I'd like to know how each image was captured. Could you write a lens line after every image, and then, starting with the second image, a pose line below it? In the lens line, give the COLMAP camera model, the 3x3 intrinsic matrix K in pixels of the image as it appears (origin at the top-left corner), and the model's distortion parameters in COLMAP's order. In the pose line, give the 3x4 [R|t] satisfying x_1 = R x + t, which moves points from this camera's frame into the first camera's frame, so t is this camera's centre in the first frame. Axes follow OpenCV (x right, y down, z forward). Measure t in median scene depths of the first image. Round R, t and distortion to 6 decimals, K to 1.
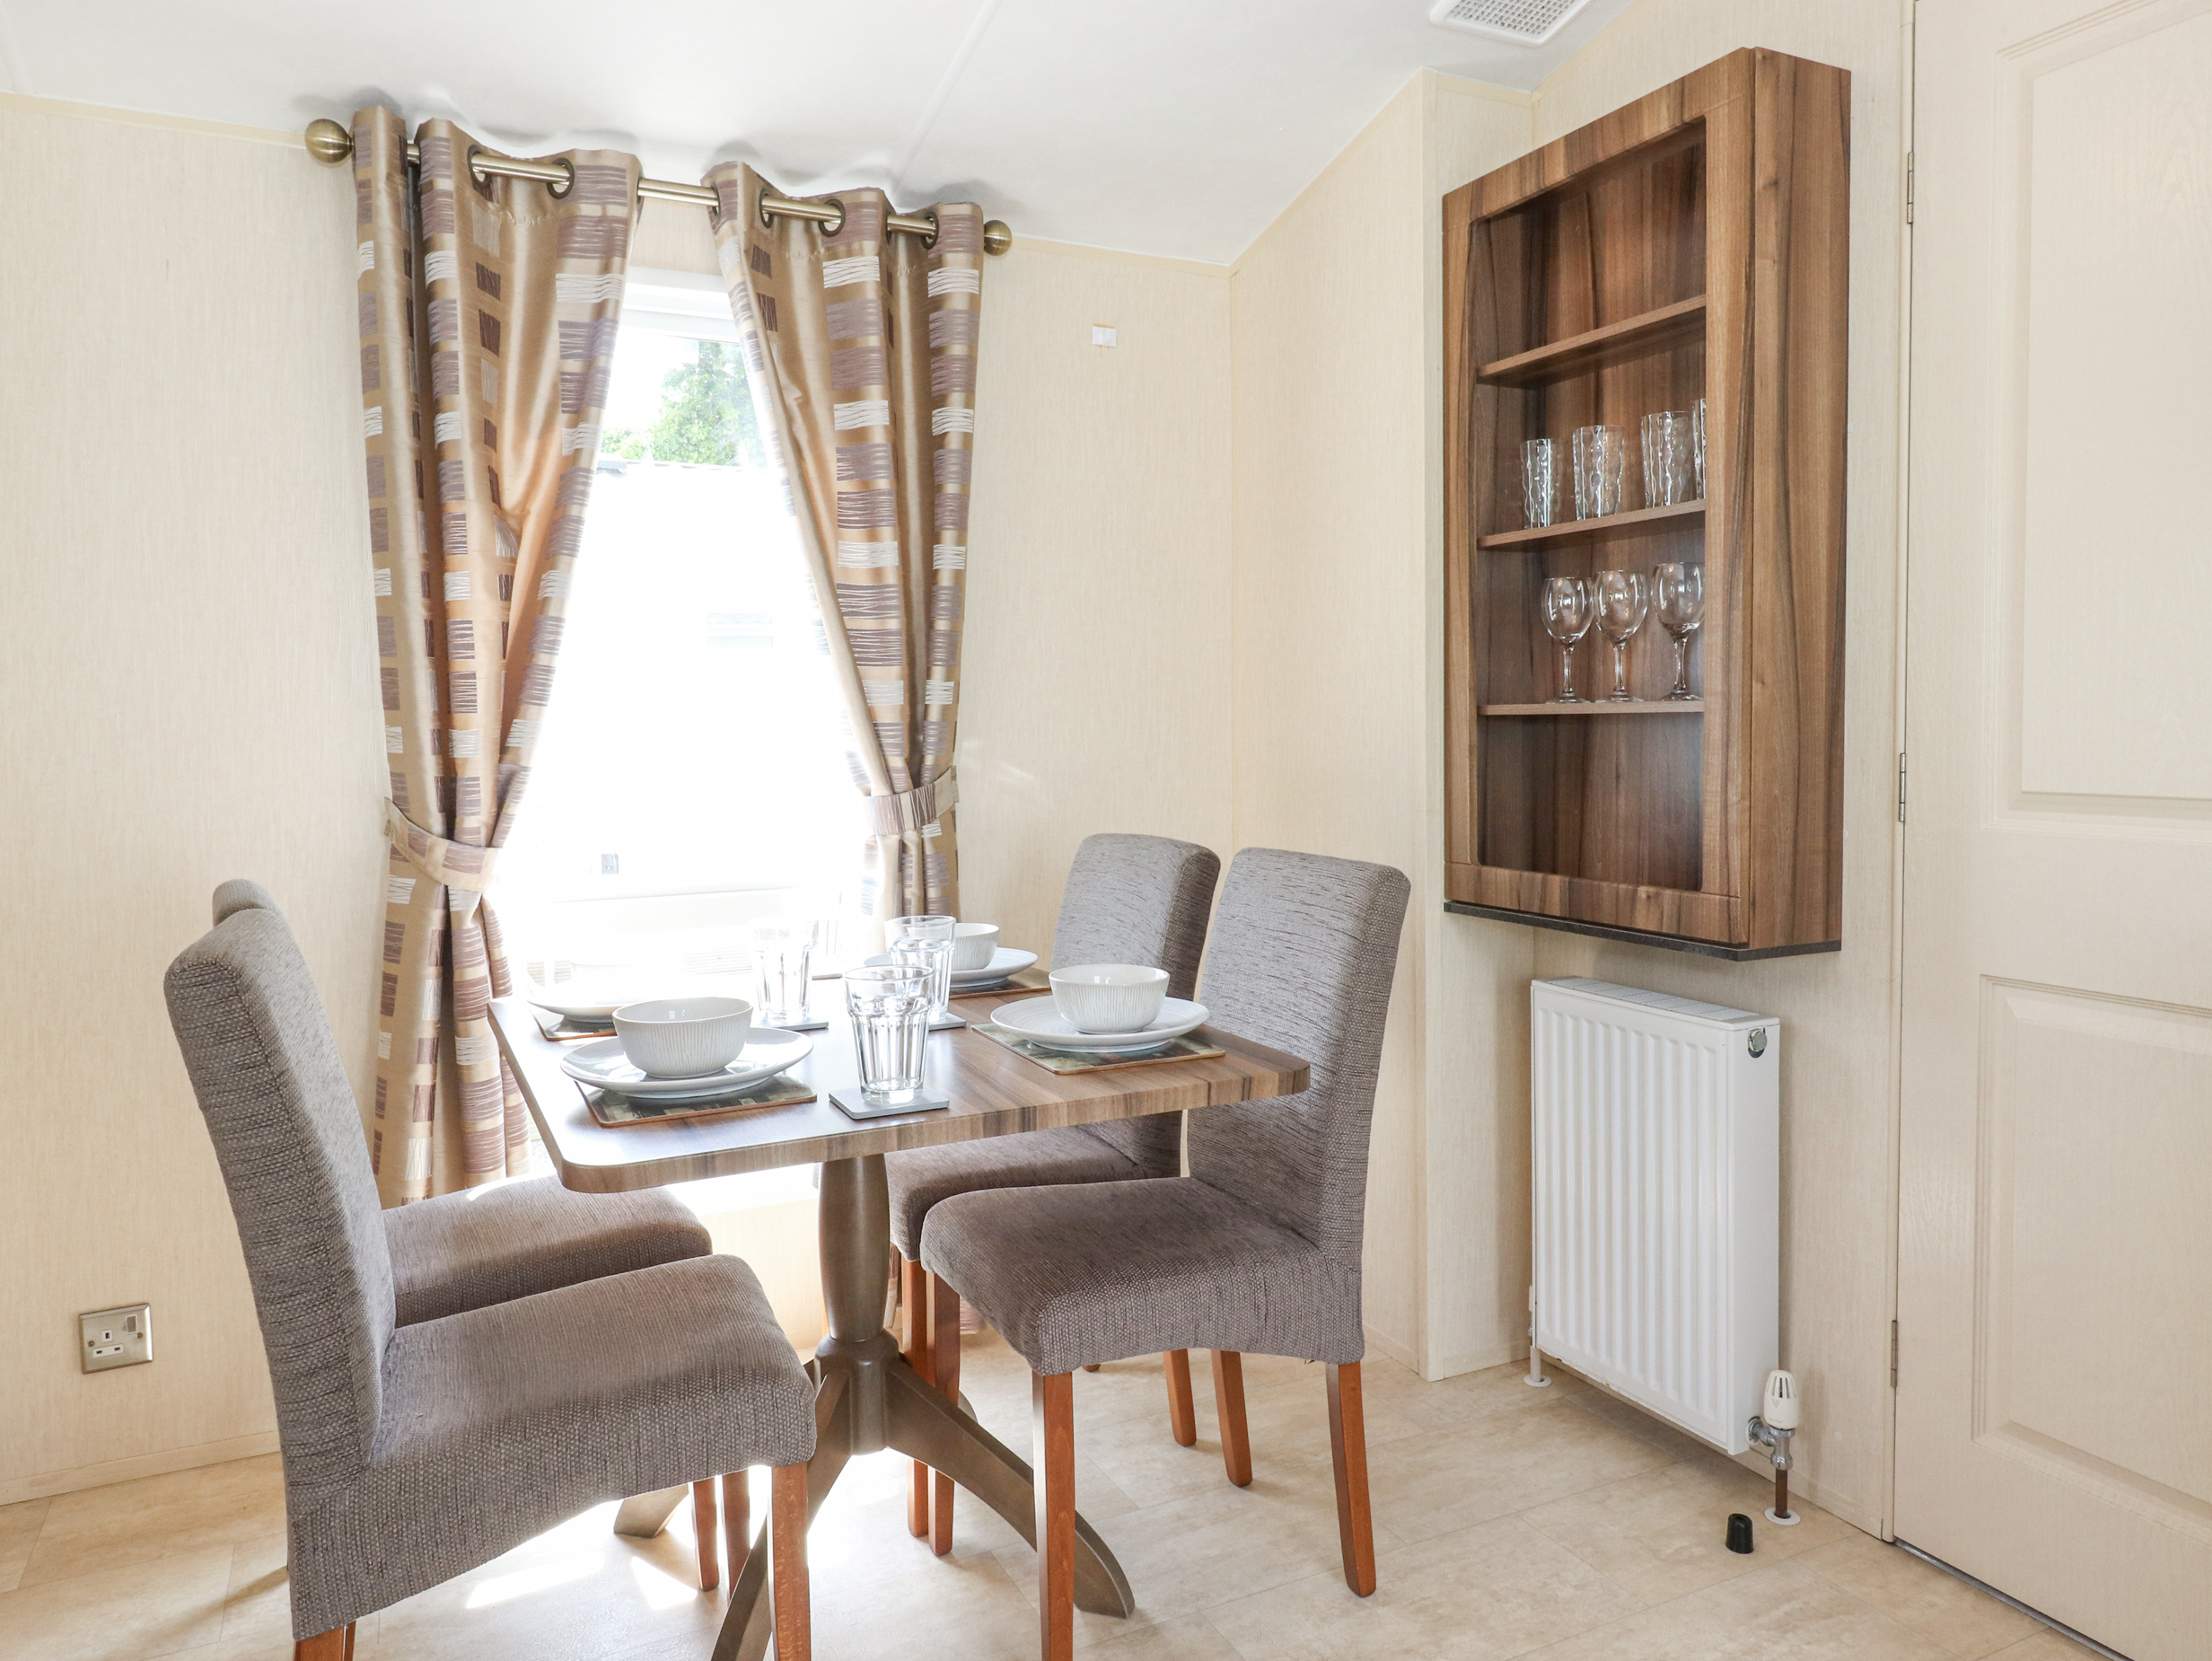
lens RADIAL K [[1492.9, 0, 1106.8], [0, 1492.9, 793.4], [0, 0, 1]] dist [-0.000010, -0.003623]
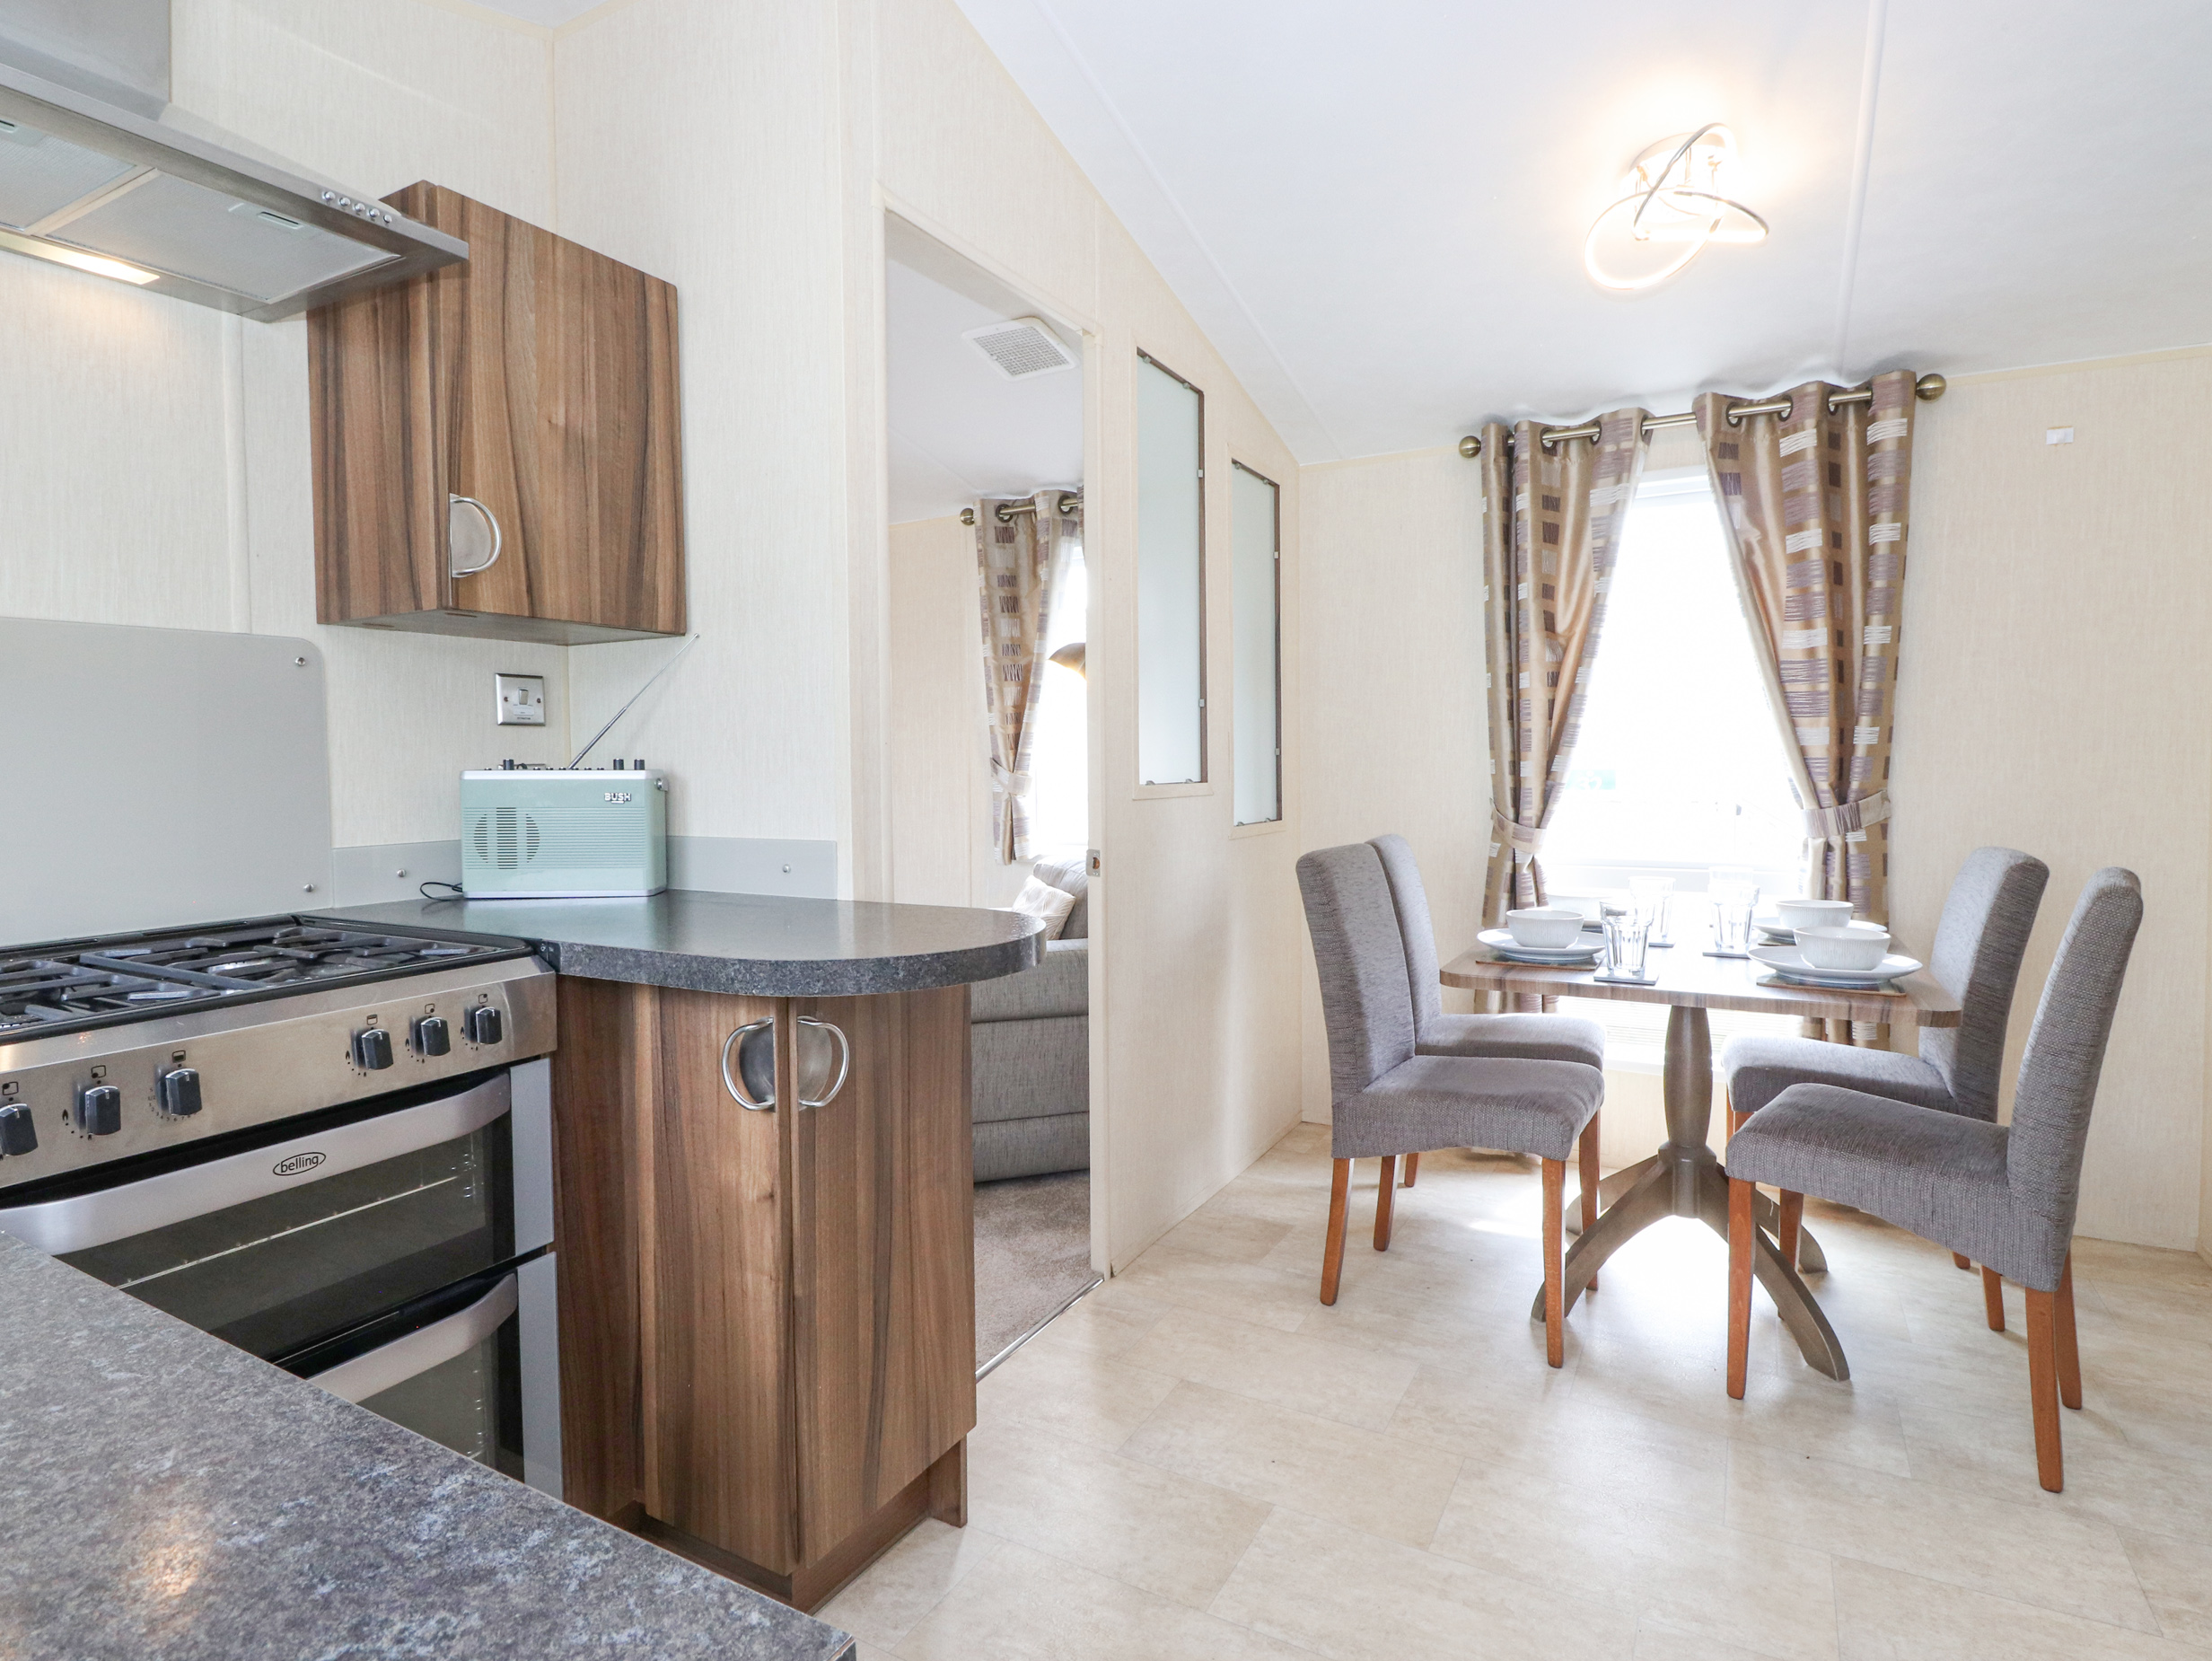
lens RADIAL K [[1155.0, 0, 1108.7], [0, 1155.0, 811.4], [0, 0, 1]] dist [-0.017903, -0.007034]
pose [[0.560810, 0.041331, -0.826912, 0.387481], [-0.036523, 0.999016, 0.025163, 0.000653], [0.827138, 0.016090, 0.561768, -0.160361]]
